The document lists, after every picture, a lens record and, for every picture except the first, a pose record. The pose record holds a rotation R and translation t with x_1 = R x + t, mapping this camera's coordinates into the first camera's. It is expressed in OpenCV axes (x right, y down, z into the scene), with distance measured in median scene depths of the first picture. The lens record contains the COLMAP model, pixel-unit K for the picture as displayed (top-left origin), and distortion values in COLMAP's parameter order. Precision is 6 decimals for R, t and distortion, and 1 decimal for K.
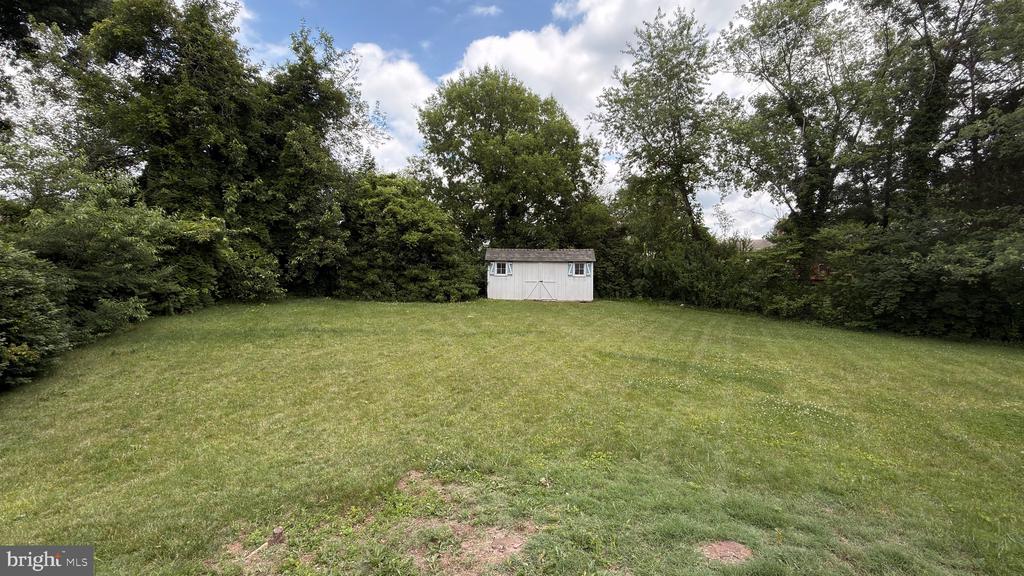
lens RADIAL K [[444.0, 0, 512.0], [0, 444.0, 288.0], [0, 0, 1]] dist [0.000773, -0.000177]
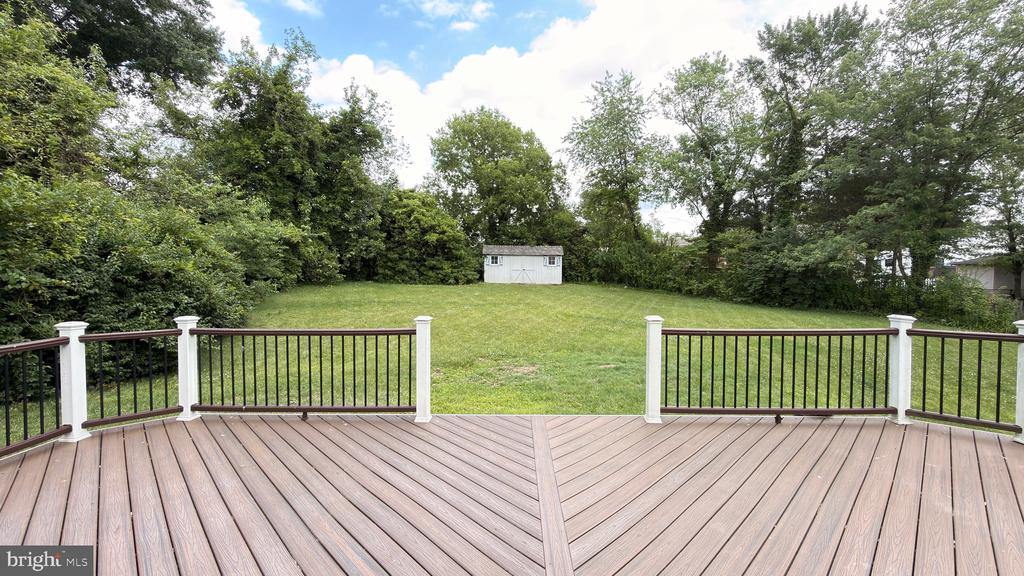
lens RADIAL K [[411.8, 0, 512.0], [0, 411.8, 288.0], [0, 0, 1]] dist [-0.002518, -0.000155]
pose [[0.998159, -0.001435, 0.060641, -0.047054], [-0.000452, 0.999517, 0.031087, 0.001933], [-0.060656, -0.031057, 0.997675, -0.257751]]
